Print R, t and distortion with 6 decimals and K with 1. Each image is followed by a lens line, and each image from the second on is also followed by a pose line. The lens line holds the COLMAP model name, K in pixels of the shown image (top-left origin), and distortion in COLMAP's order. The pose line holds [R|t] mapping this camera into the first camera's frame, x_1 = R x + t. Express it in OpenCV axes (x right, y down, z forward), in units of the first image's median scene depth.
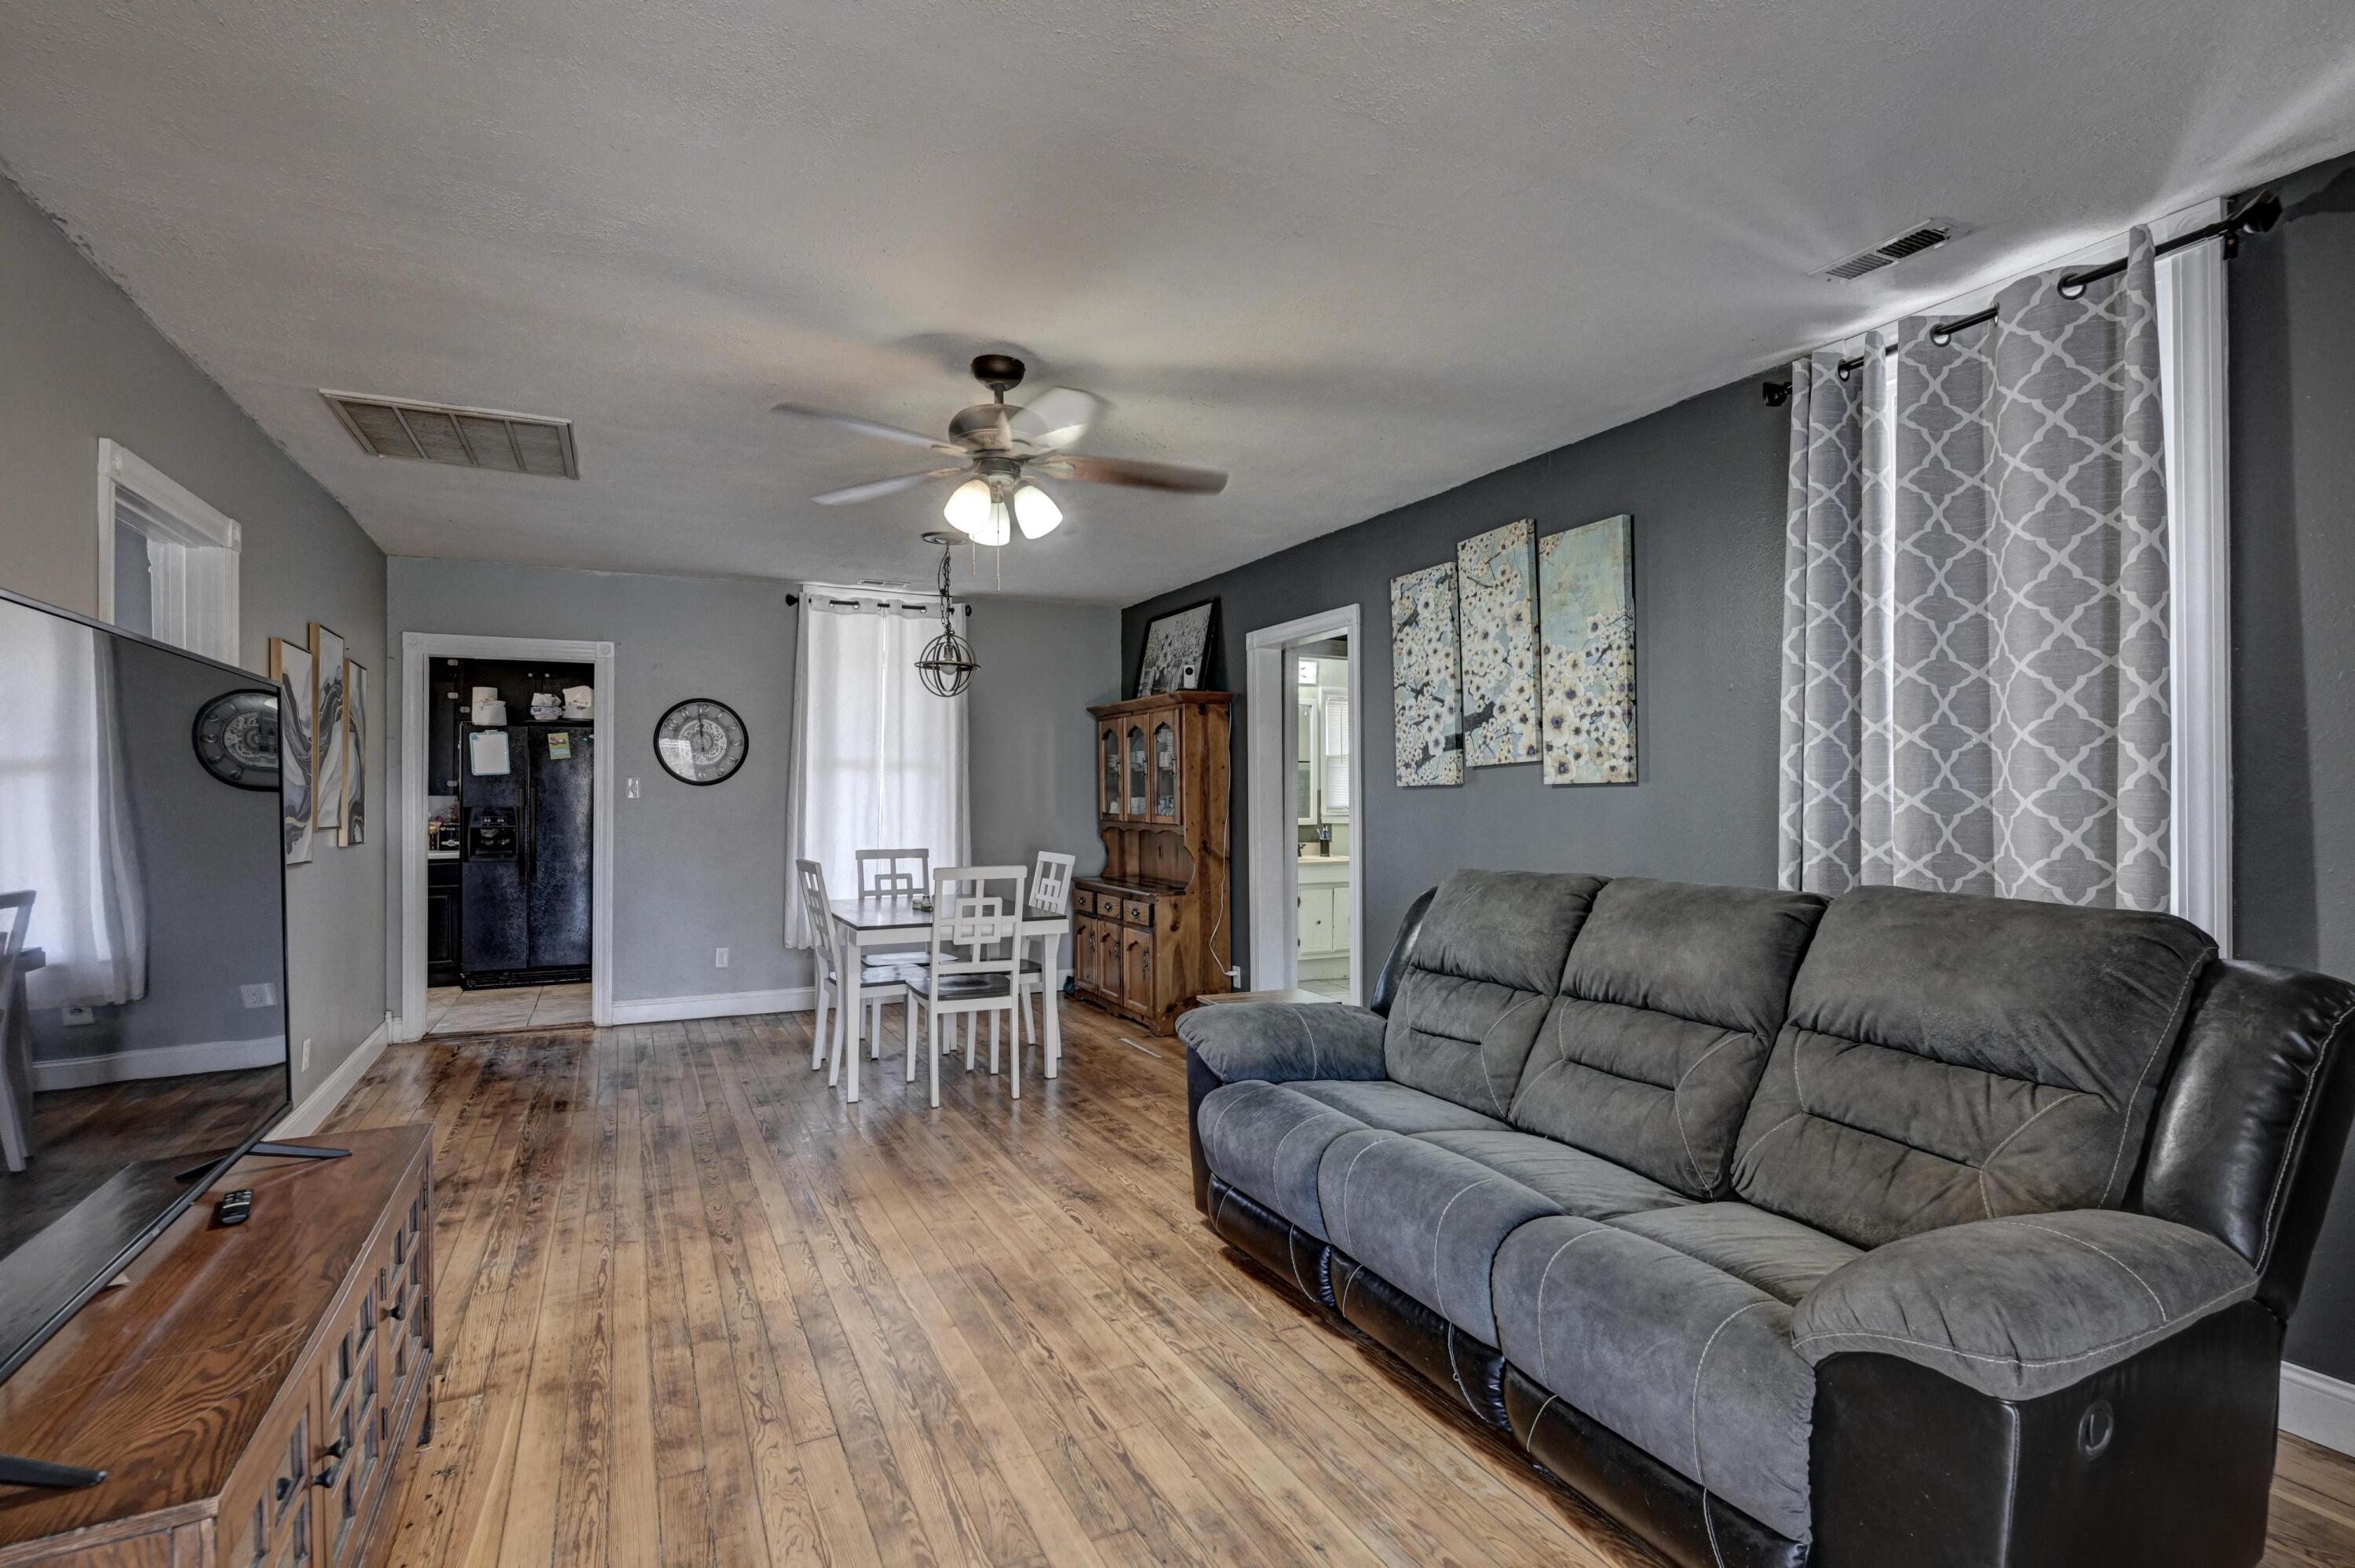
lens RADIAL K [[1130.1, 0, 1172.3], [0, 1130.1, 792.3], [0, 0, 1]] dist [-0.002823, 0.000462]
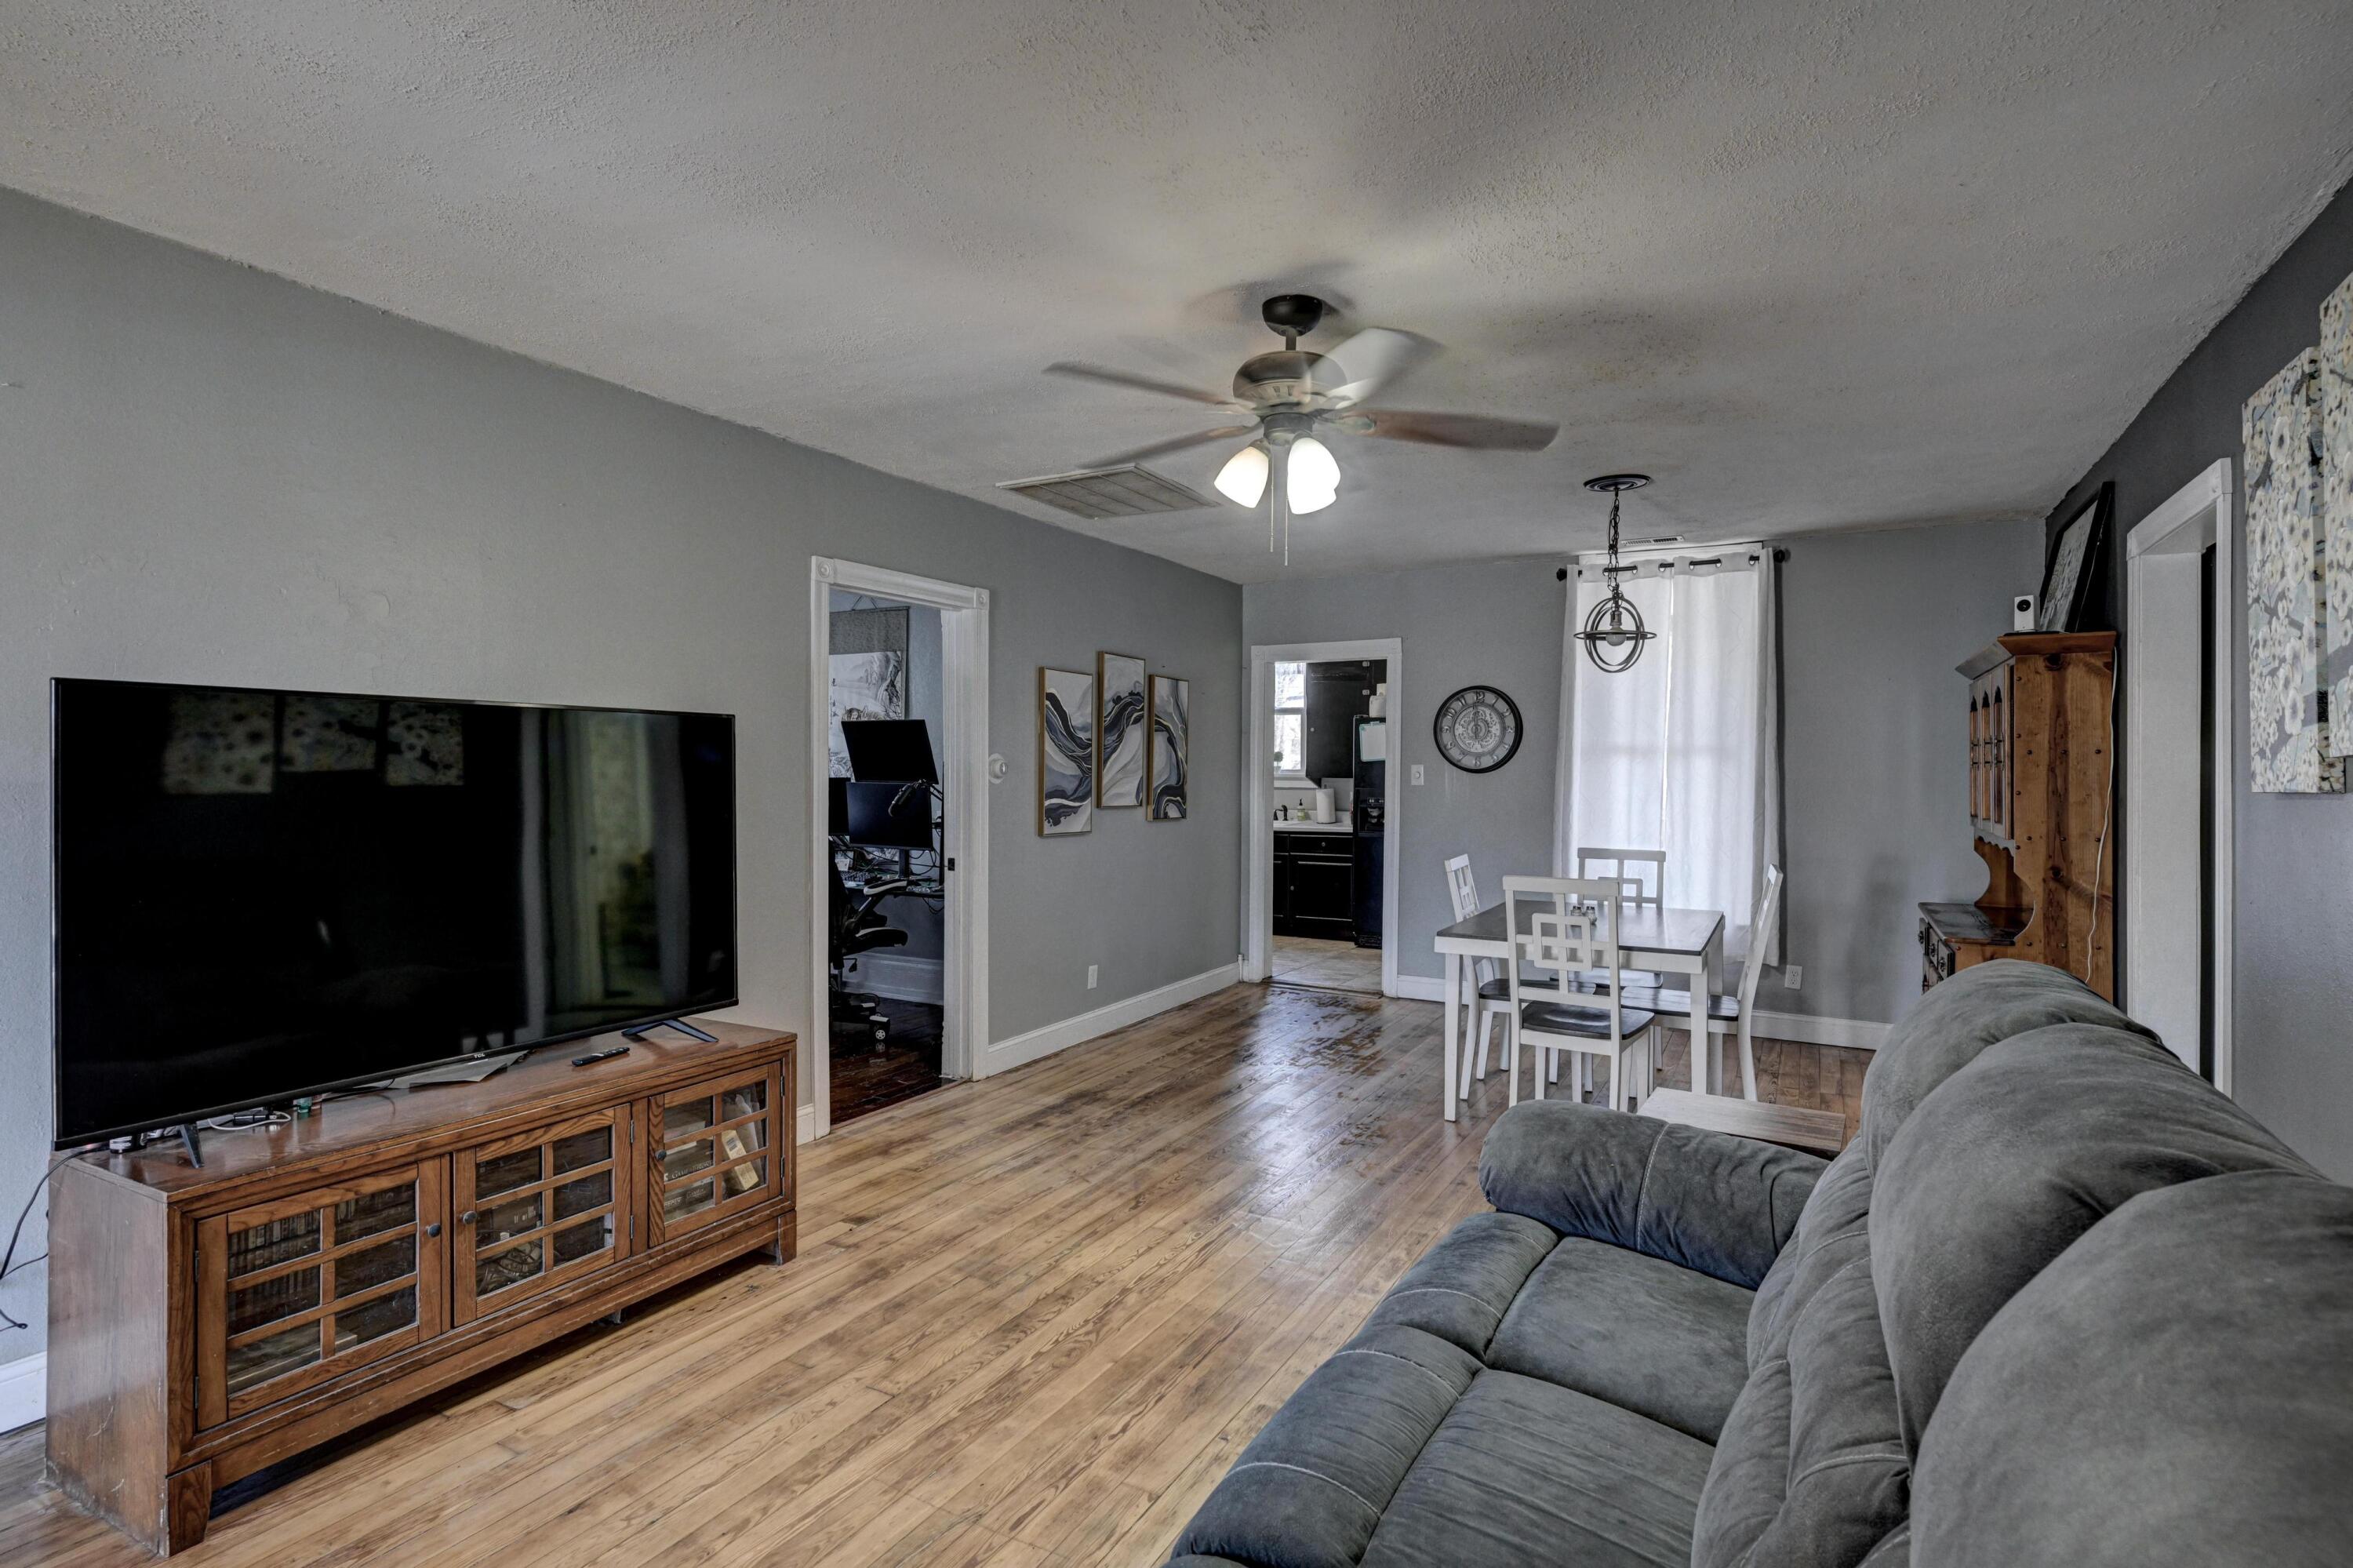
lens RADIAL K [[1139.1, 0, 1188.3], [0, 1139.1, 776.1], [0, 0, 1]] dist [-0.001371, 0.001102]
pose [[0.576264, 0.010794, -0.817192, 0.434370], [-0.005614, 0.999941, 0.009249, -0.018827], [0.817244, -0.000742, 0.576291, 0.353969]]
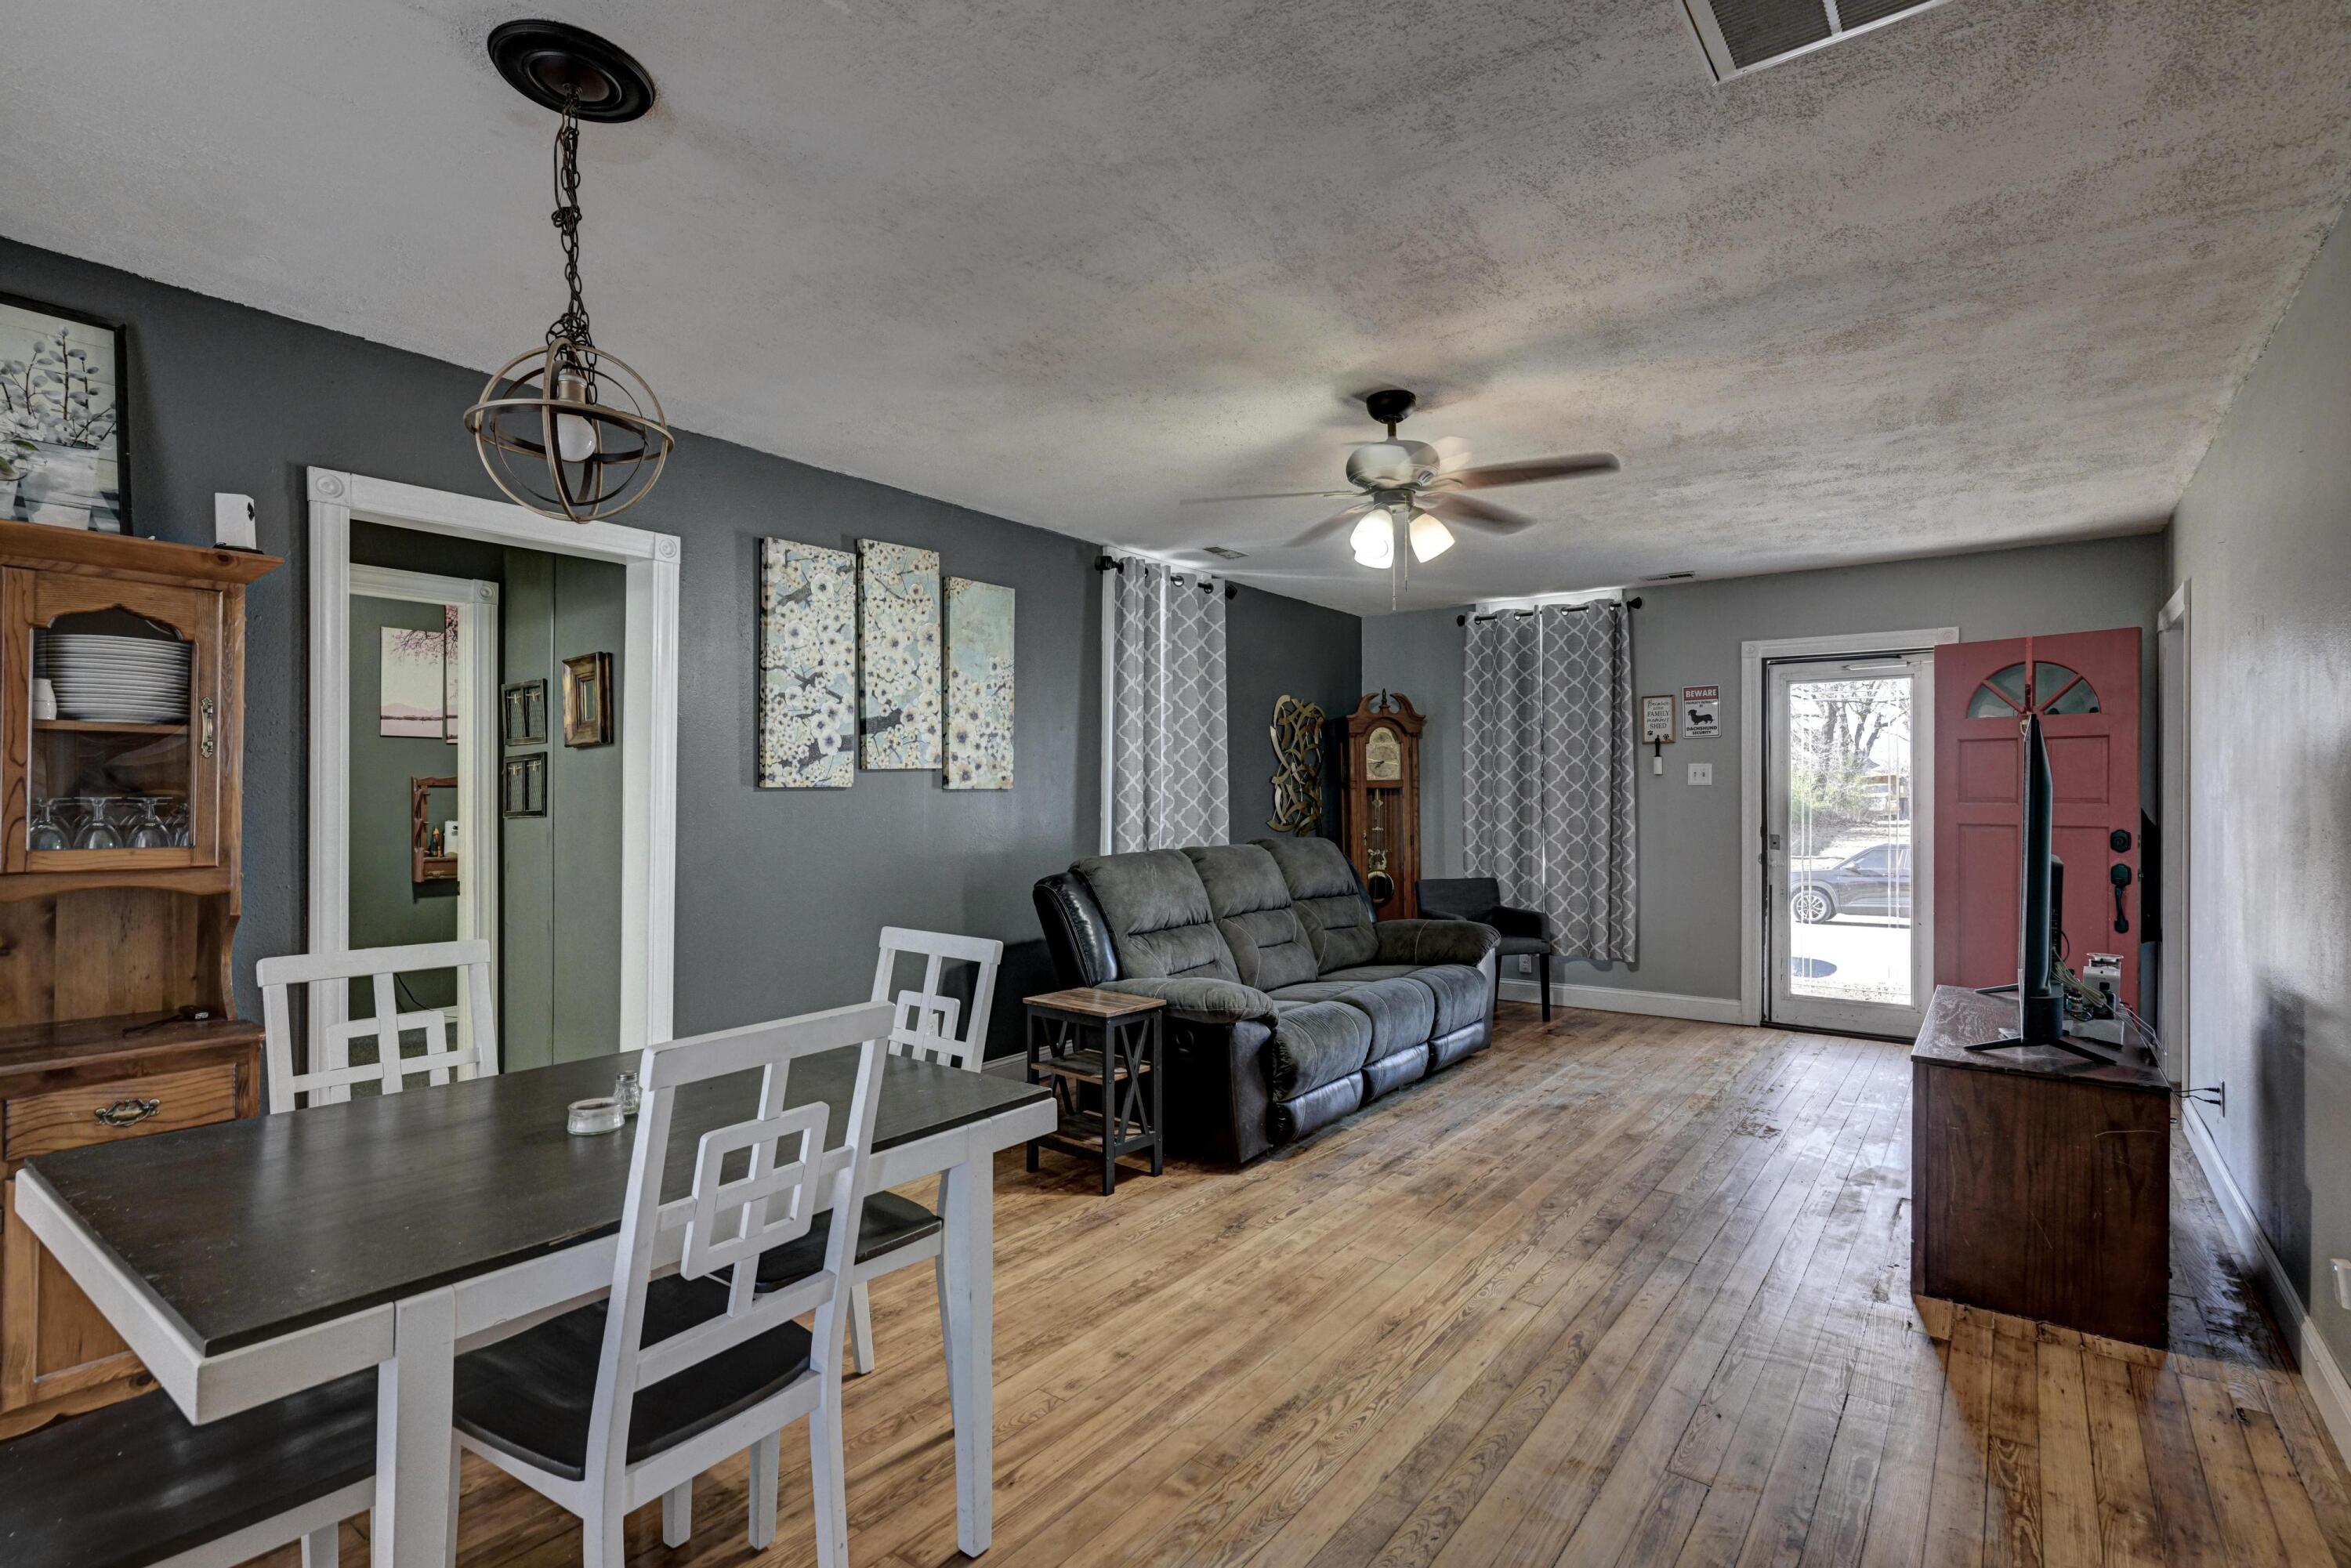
lens RADIAL K [[1123.7, 0, 1171.2], [0, 1123.7, 786.6], [0, 0, 1]] dist [-0.001289, 0.001720]
pose [[-0.457169, 0.008957, 0.889335, -0.837975], [-0.004330, 0.999915, -0.012297, 0.003905], [-0.889369, -0.009472, -0.457092, 1.388586]]
